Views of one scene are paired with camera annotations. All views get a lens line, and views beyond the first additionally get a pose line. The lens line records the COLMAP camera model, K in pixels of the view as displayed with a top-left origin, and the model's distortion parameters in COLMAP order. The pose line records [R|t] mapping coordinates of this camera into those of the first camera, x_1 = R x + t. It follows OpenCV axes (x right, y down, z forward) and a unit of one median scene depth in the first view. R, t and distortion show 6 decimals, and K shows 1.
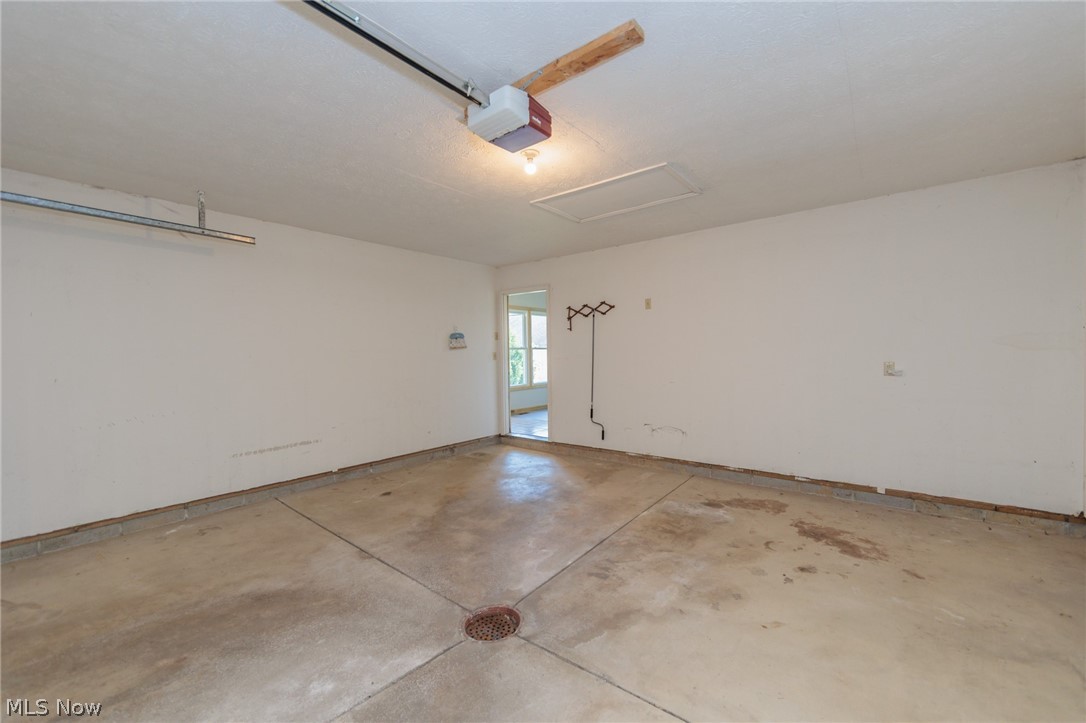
lens RADIAL K [[444.0, 0, 546.7], [0, 444.0, 367.5], [0, 0, 1]] dist [-0.002078, -0.000171]
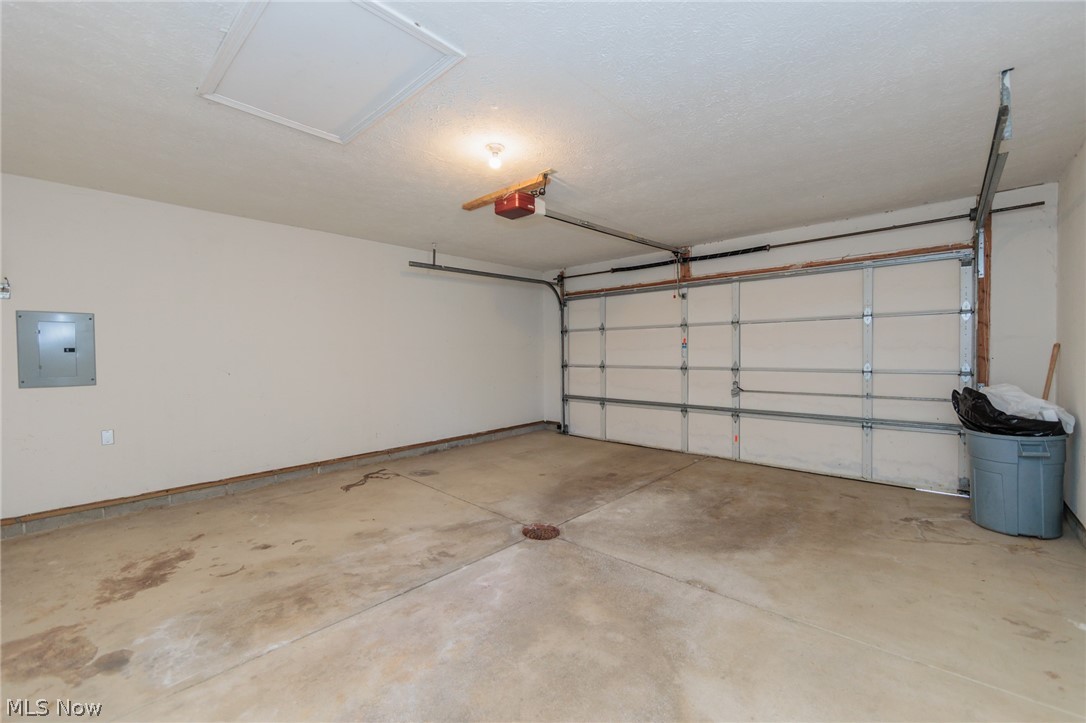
lens RADIAL K [[444.0, 0, 546.7], [0, 444.0, 367.5], [0, 0, 1]] dist [-0.002078, -0.000171]
pose [[-0.997525, 0.023308, 0.066340, -0.204908], [0.028003, 0.997101, 0.070744, -0.053262], [-0.064499, 0.072426, -0.995286, 1.979474]]
